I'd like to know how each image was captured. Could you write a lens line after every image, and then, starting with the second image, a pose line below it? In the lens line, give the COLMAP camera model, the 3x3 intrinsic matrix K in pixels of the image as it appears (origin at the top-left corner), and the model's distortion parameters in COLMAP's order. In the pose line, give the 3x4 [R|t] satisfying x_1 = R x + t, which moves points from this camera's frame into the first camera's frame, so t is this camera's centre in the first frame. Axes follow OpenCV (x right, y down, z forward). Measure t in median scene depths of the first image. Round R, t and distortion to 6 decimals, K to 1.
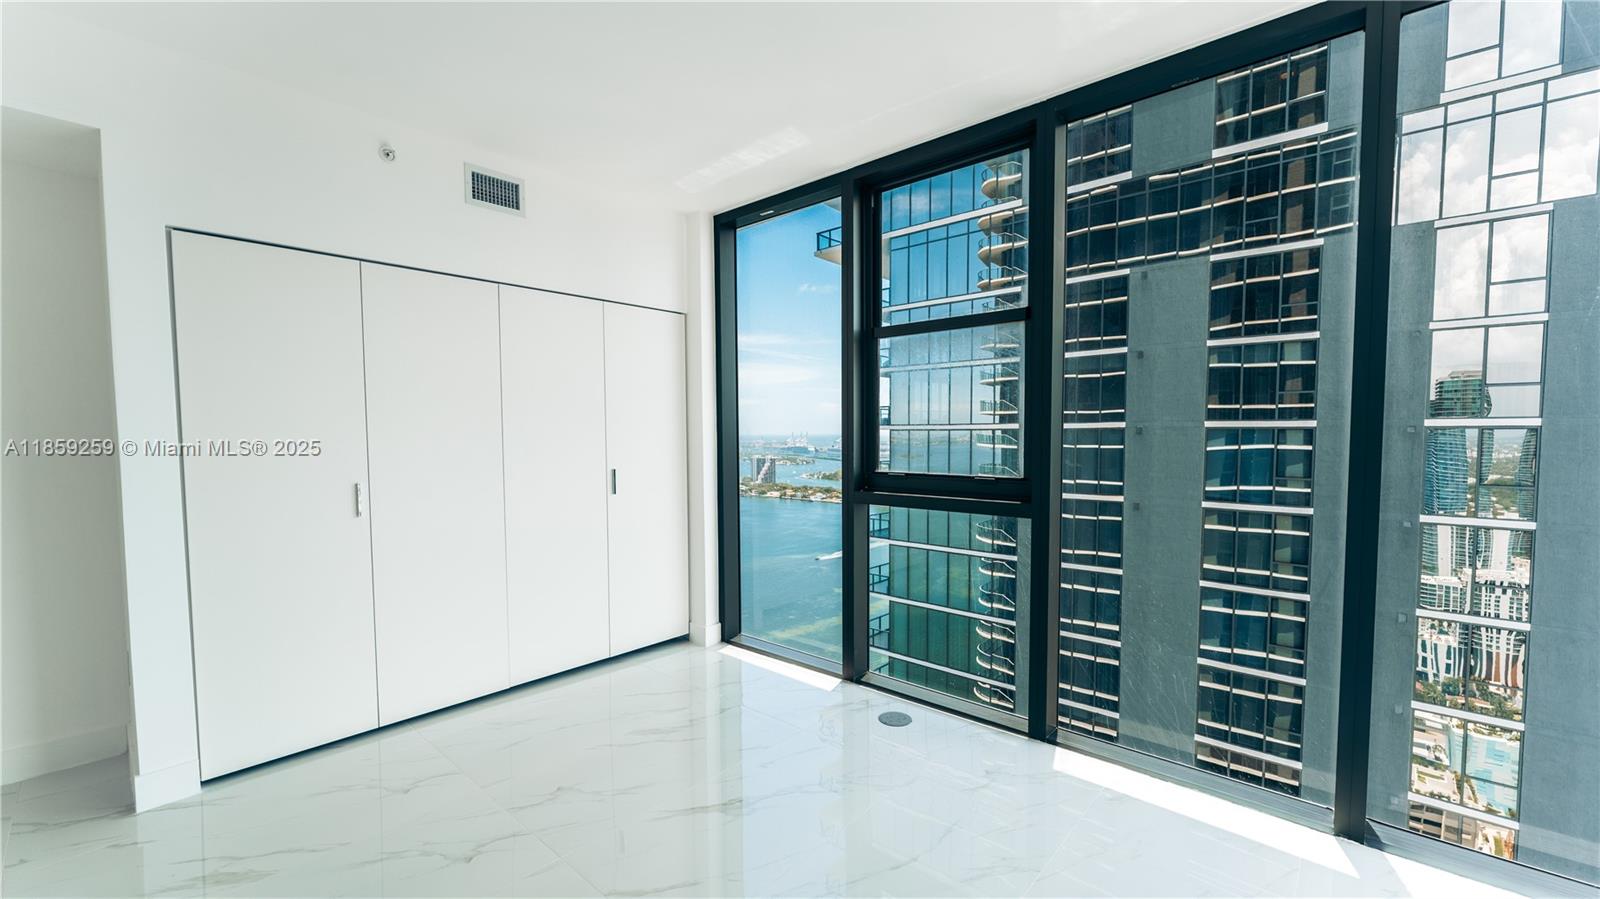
lens RADIAL K [[635.1, 0, 800.4], [0, 635.1, 466.1], [0, 0, 1]] dist [-0.000078, -0.001135]
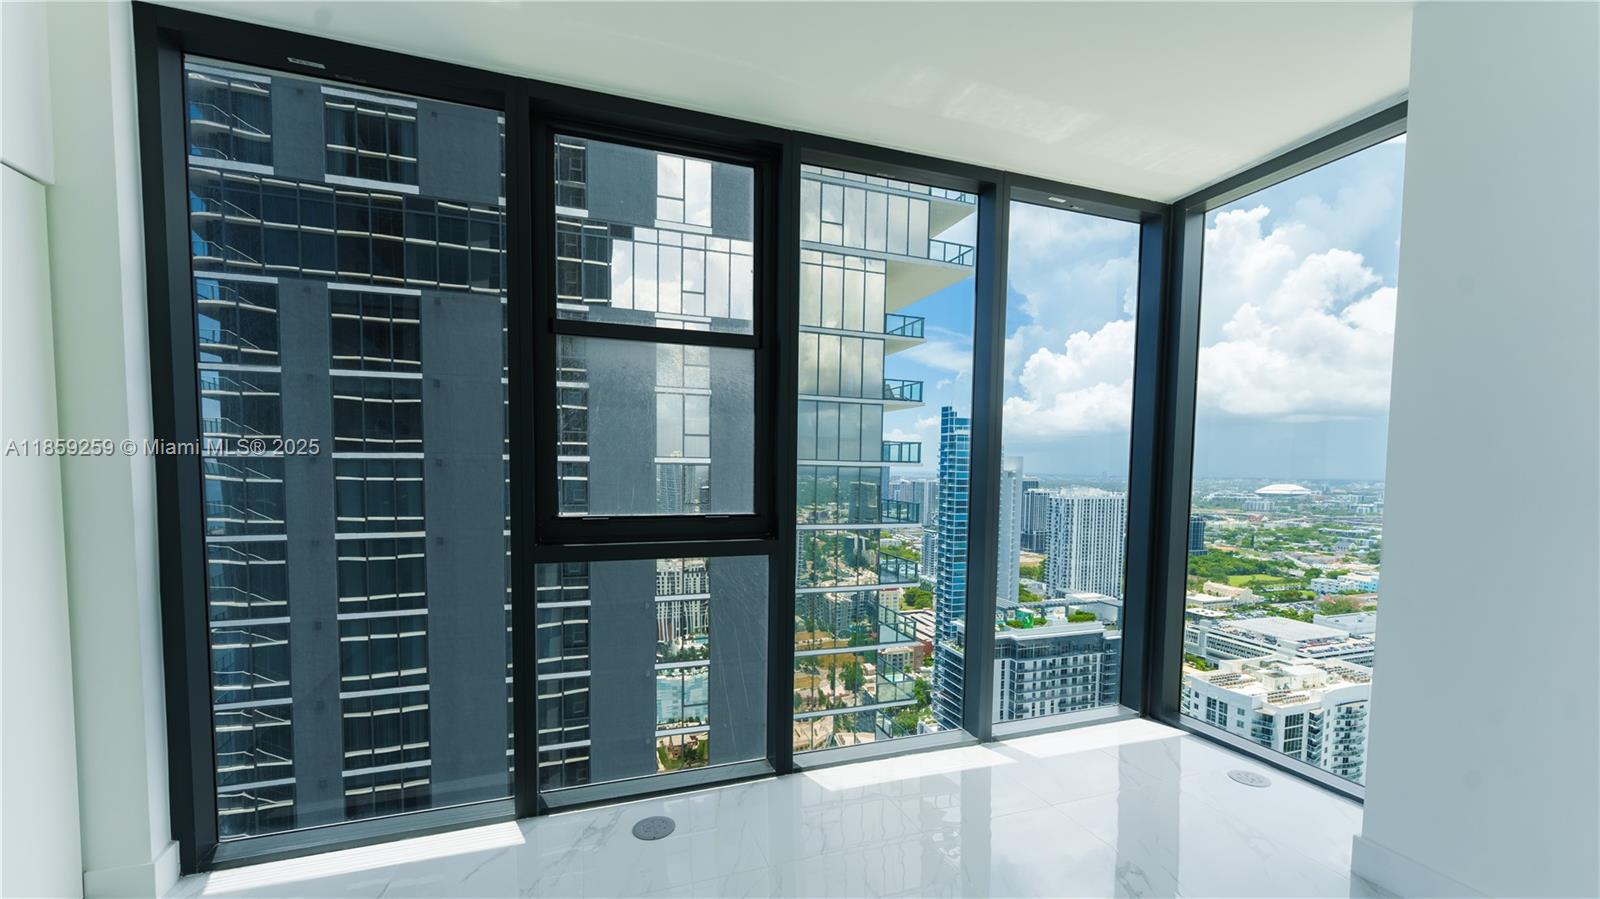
lens RADIAL K [[635.1, 0, 799.9], [0, 635.1, 506.3], [0, 0, 1]] dist [-0.000078, -0.001135]
pose [[0.484506, -0.043804, 0.873690, -0.063733], [0.032116, 0.998963, 0.032275, -0.003032], [-0.874198, 0.012422, 0.485410, 0.066579]]
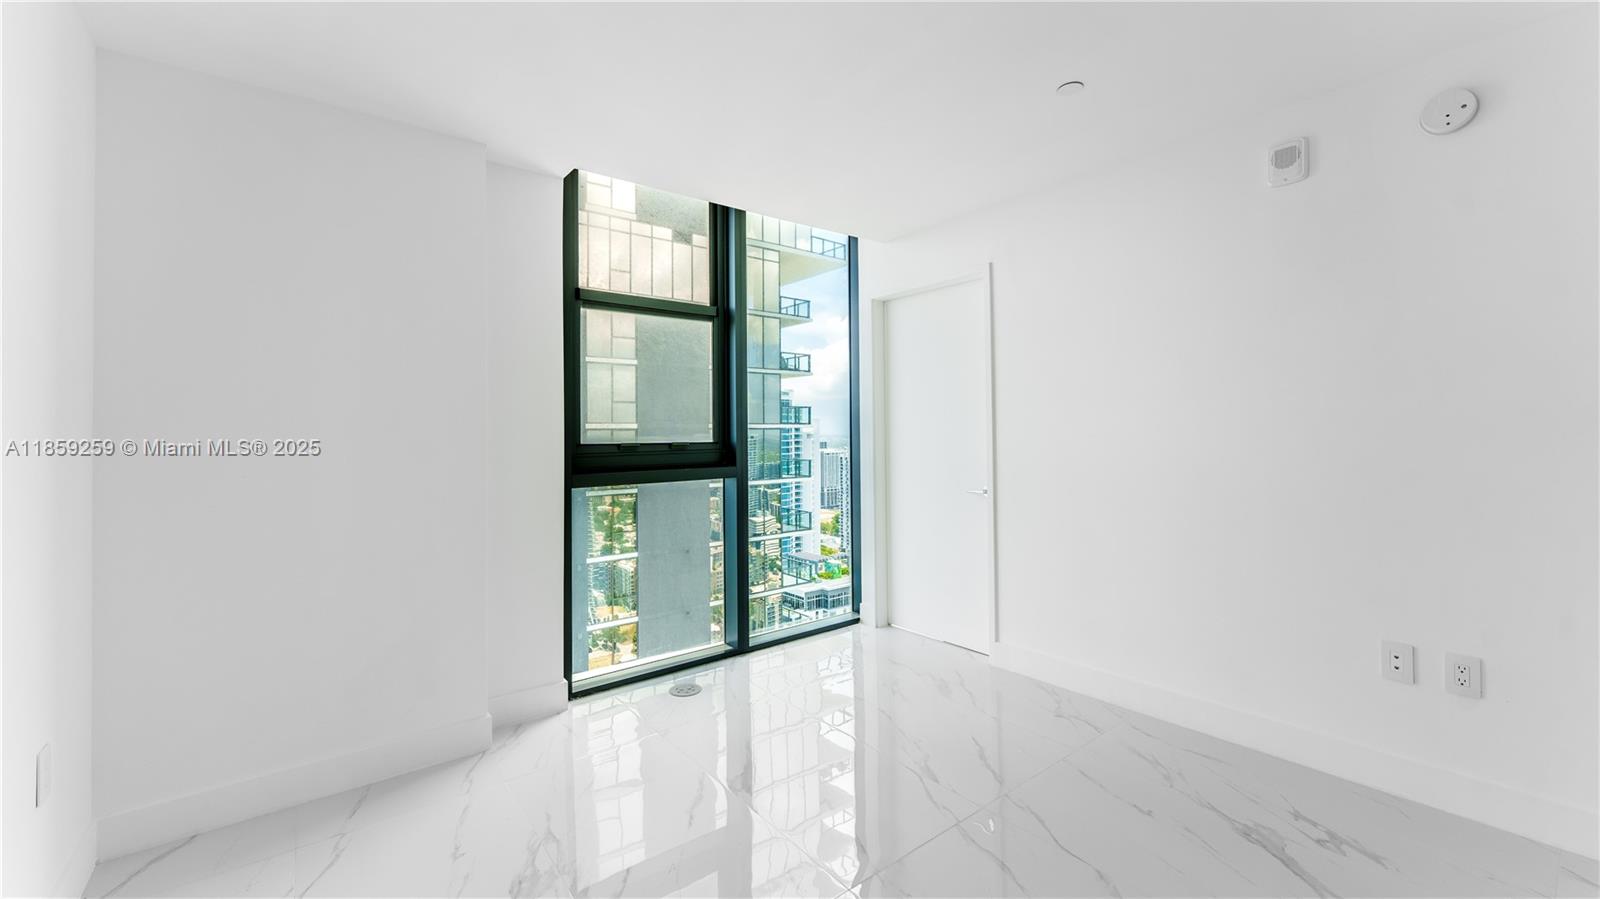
lens RADIAL K [[635.1, 0, 800.8], [0, 635.1, 432.1], [0, 0, 1]] dist [-0.000078, -0.001135]
pose [[0.186483, 0.002187, 0.982456, -0.349380], [0.058344, 0.998208, -0.013296, -0.005180], [-0.980724, 0.059800, 0.186021, 0.264152]]
